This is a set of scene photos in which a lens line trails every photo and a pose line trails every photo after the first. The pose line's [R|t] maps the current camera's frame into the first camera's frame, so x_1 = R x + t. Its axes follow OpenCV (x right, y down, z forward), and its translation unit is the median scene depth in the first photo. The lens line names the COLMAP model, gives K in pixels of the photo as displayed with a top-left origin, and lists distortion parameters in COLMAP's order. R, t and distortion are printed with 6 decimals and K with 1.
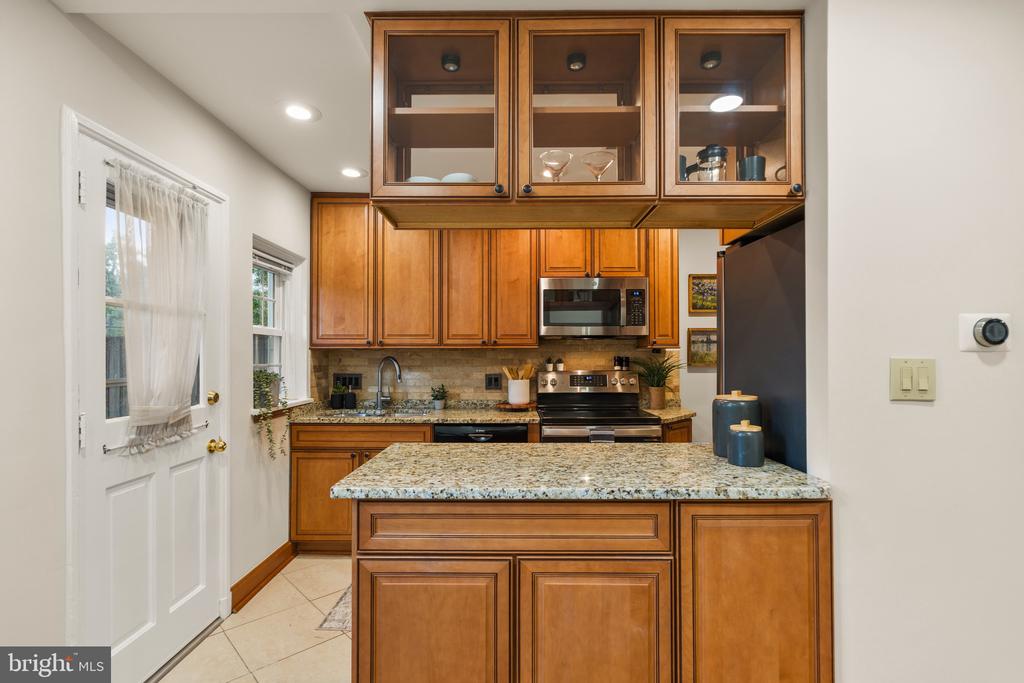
lens RADIAL K [[504.7, 0, 510.8], [0, 504.7, 349.9], [0, 0, 1]] dist [-0.023040, -0.000513]
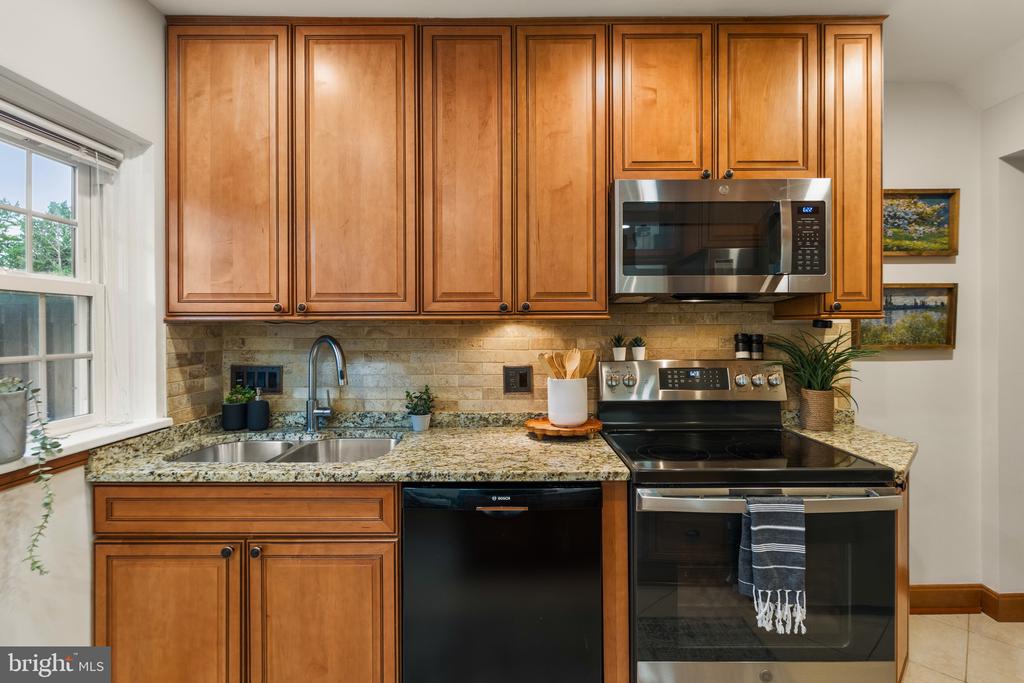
lens RADIAL K [[504.7, 0, 512.7], [0, 504.7, 331.1], [0, 0, 1]] dist [-0.023040, -0.000513]
pose [[0.999994, -0.002476, 0.002336, -0.045596], [0.002431, 0.999817, 0.018977, -0.001122], [-0.002383, -0.018972, 0.999817, 0.485802]]
